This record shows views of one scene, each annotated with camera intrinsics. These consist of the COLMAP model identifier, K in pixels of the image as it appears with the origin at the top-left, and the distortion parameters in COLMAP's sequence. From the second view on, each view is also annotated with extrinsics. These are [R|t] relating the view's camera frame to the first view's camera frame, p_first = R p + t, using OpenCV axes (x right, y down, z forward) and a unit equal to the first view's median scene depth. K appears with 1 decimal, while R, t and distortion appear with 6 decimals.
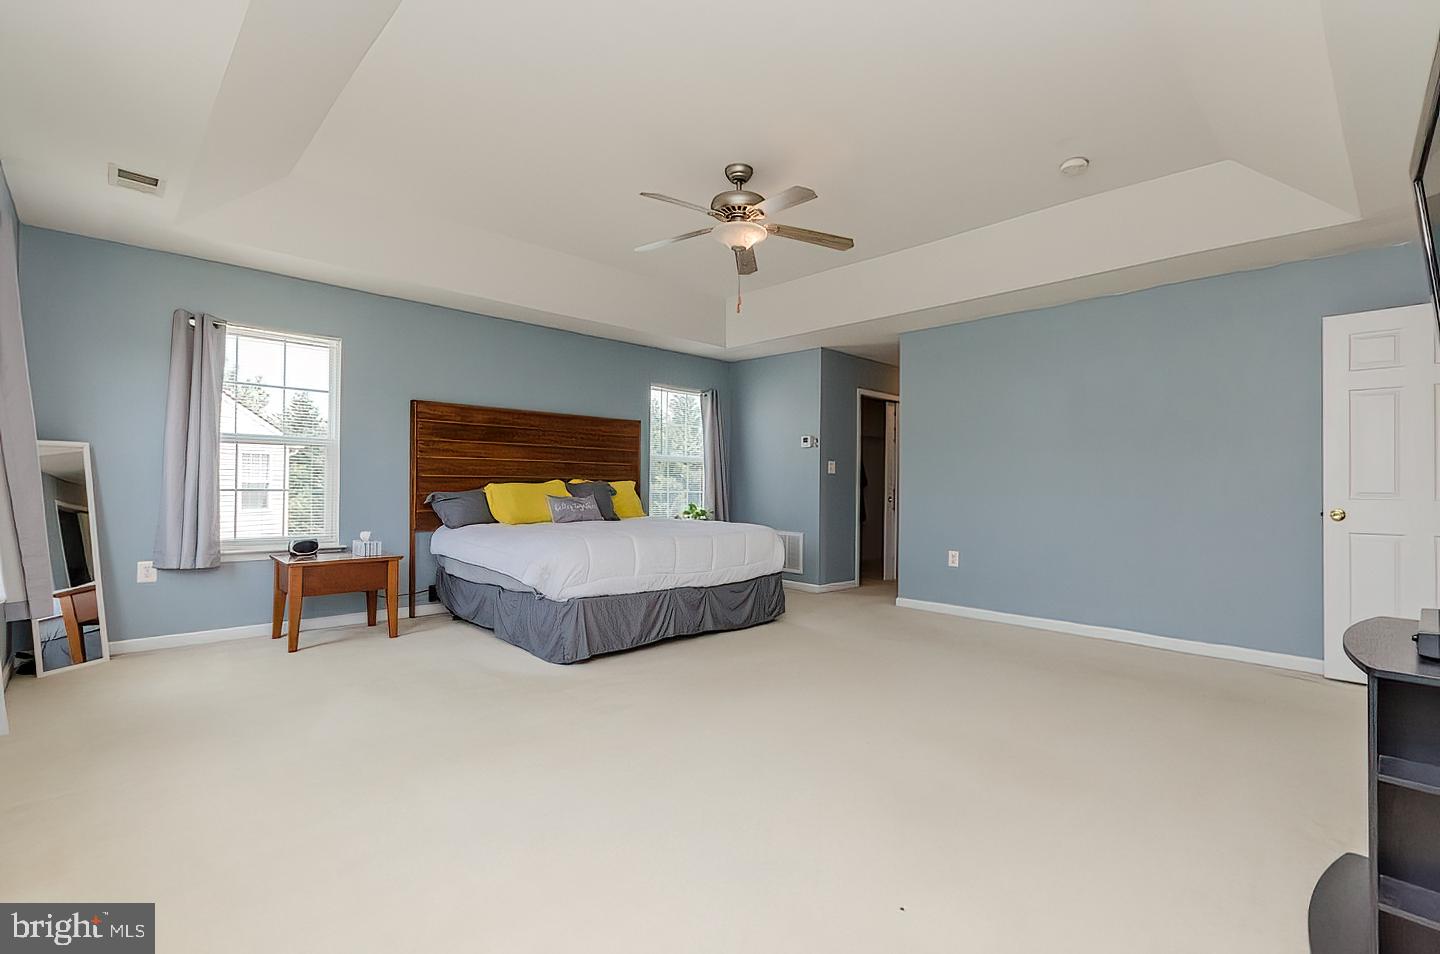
lens RADIAL K [[673.0, 0, 720.0], [0, 673.0, 477.0], [0, 0, 1]] dist [0.002496, 0.000311]
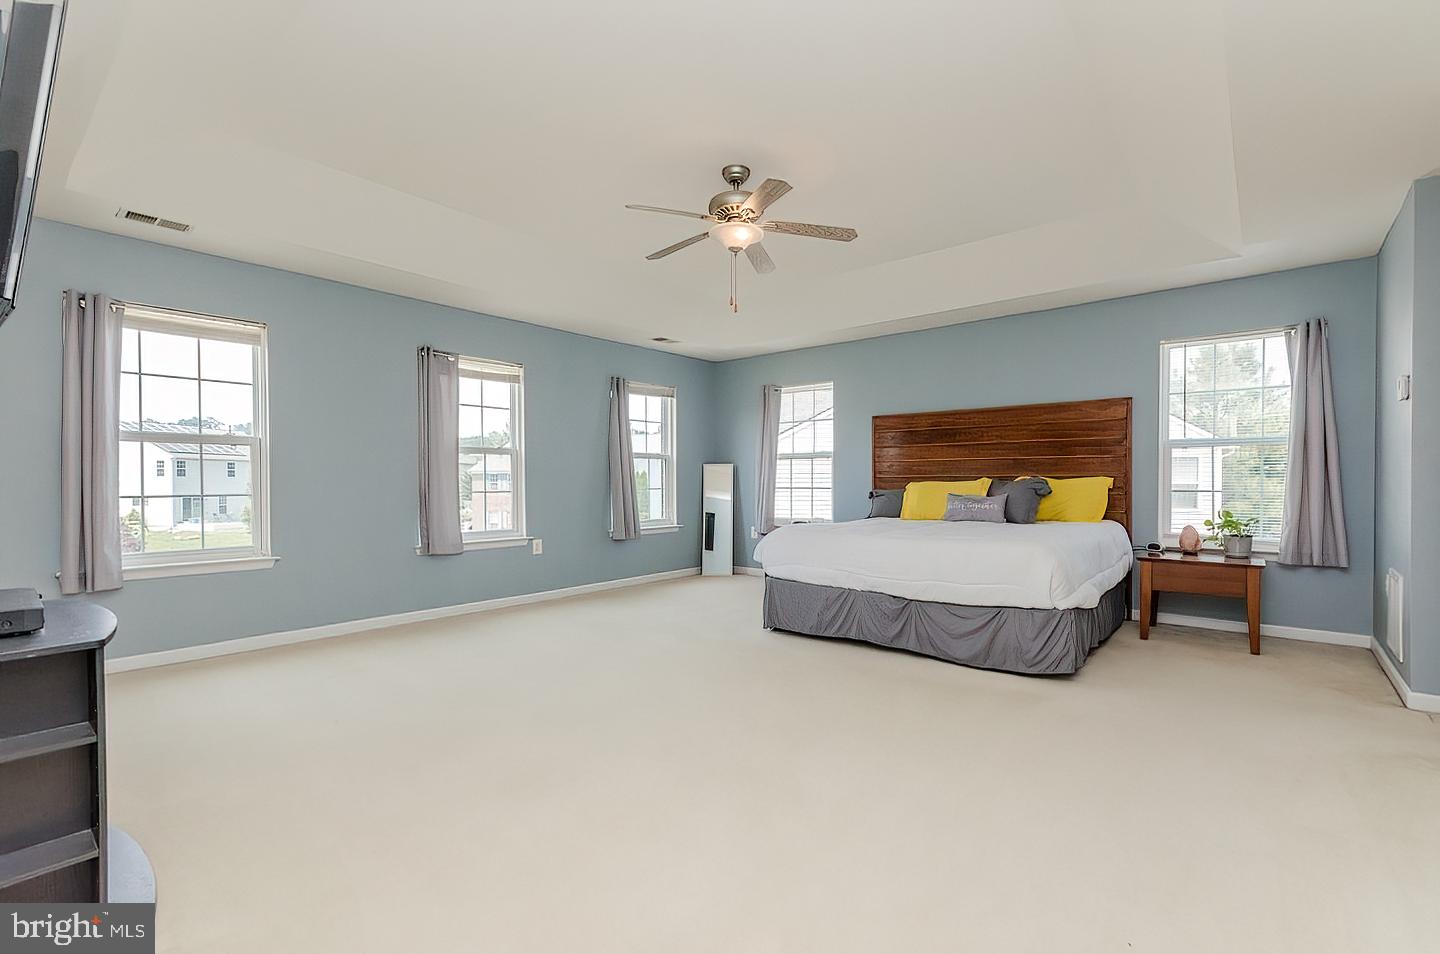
lens RADIAL K [[641.0, 0, 738.0], [0, 641.0, 485.9], [0, 0, 1]] dist [0.003174, 0.001108]
pose [[0.117510, -0.005143, -0.993058, 0.651990], [0.014104, 0.999894, -0.003509, 0.014280], [0.992971, -0.013594, 0.117571, 0.573961]]
